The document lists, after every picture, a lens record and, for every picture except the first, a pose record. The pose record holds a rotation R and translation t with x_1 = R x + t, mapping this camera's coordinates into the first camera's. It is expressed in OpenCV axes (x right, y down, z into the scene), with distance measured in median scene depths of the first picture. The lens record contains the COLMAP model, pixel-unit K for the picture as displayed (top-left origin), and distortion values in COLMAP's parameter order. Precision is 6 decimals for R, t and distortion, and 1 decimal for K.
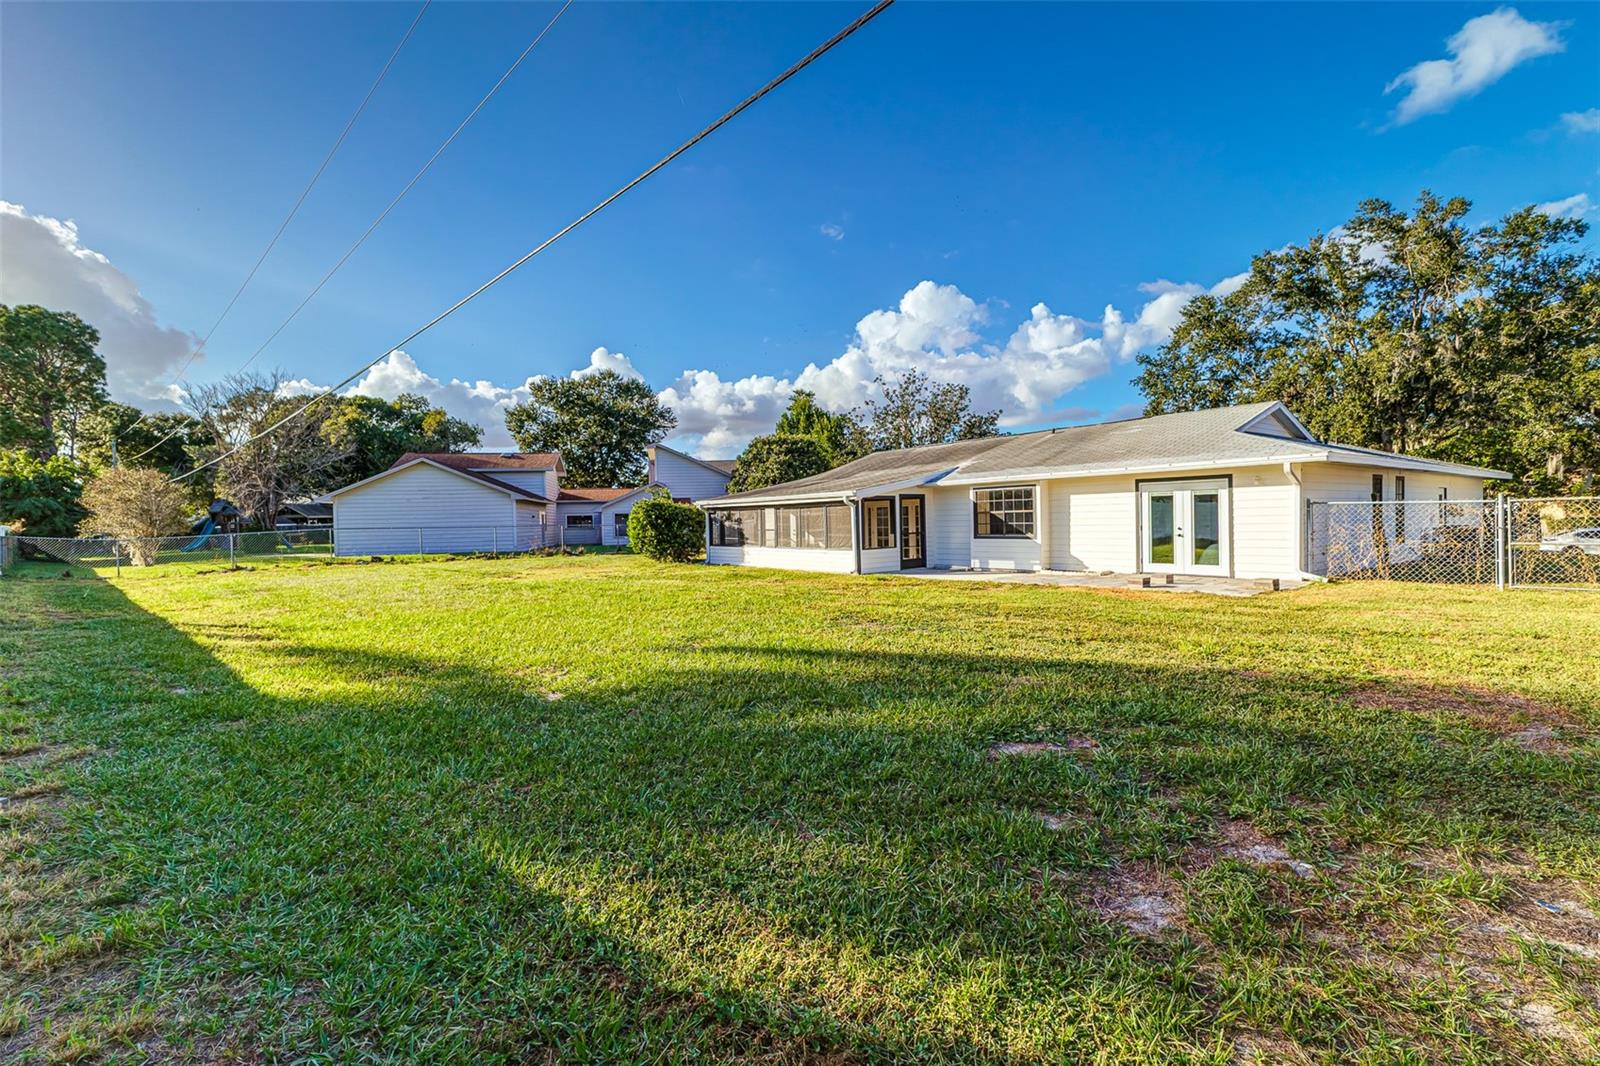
lens RADIAL K [[699.3, 0, 794.4], [0, 699.3, 534.3], [0, 0, 1]] dist [0.005362, -0.000936]
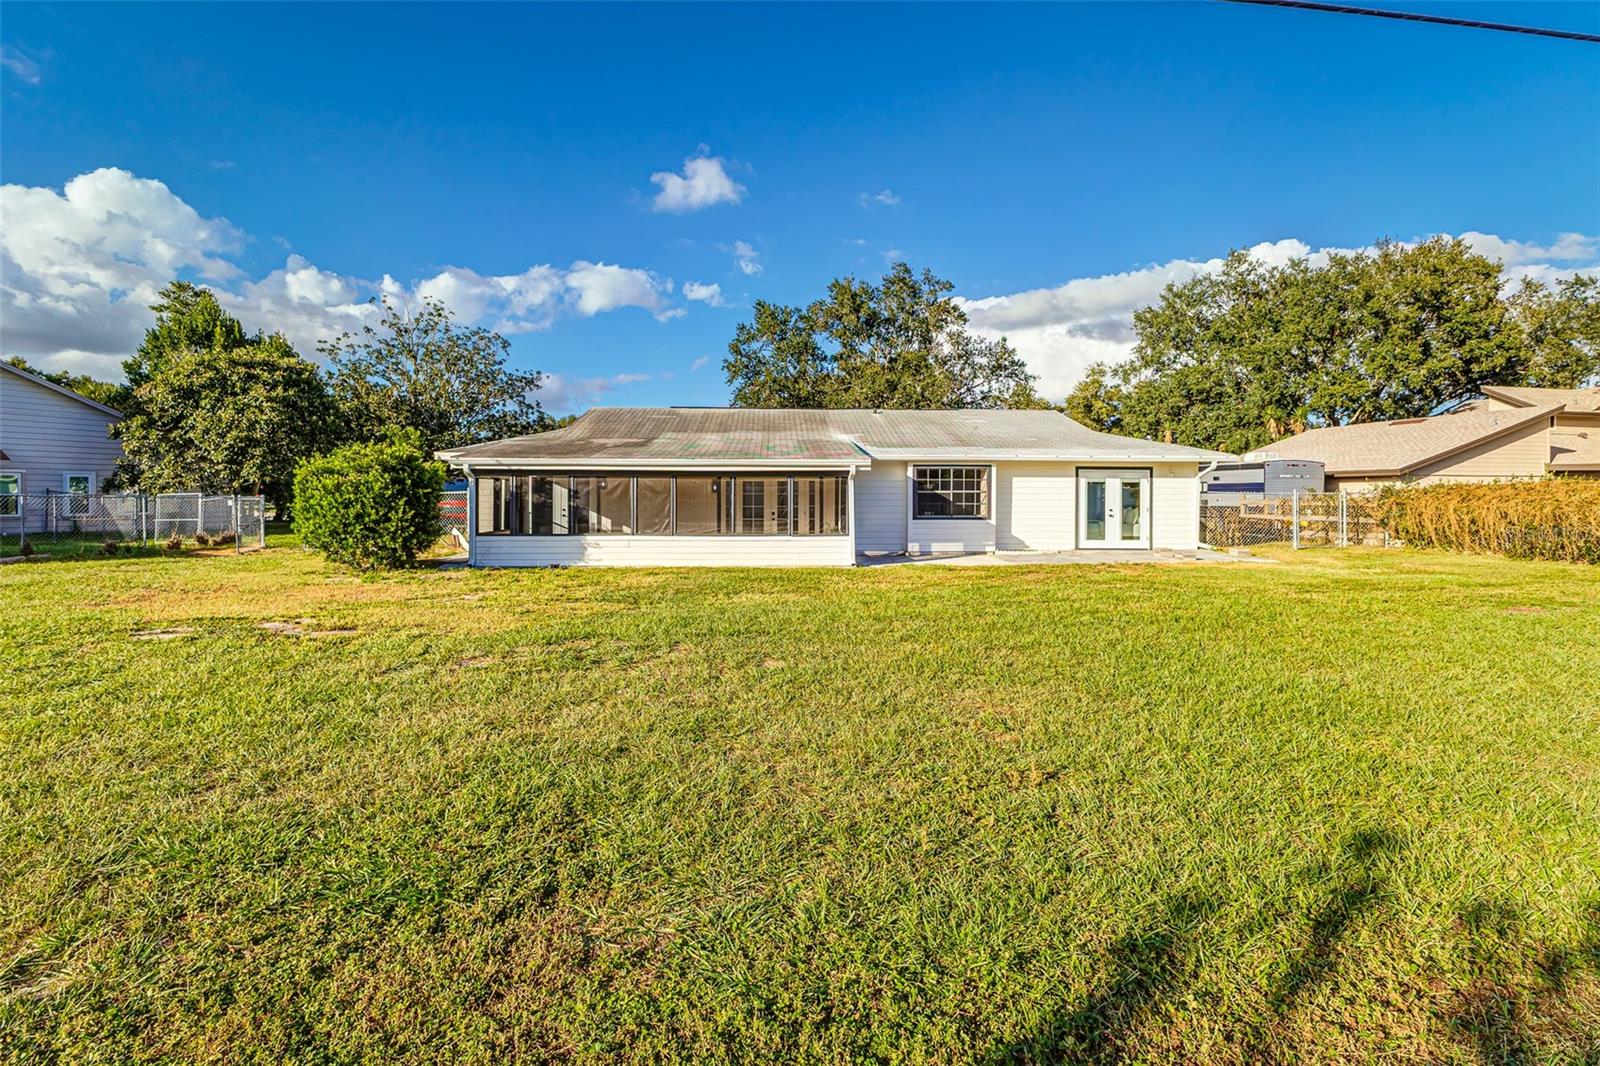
lens RADIAL K [[699.3, 0, 798.3], [0, 699.3, 521.7], [0, 0, 1]] dist [0.005362, -0.000936]
pose [[0.577990, -0.008058, 0.816004, -0.620855], [0.001519, 0.999960, 0.008799, 0.000048], [-0.816043, -0.003846, 0.577979, 0.645417]]
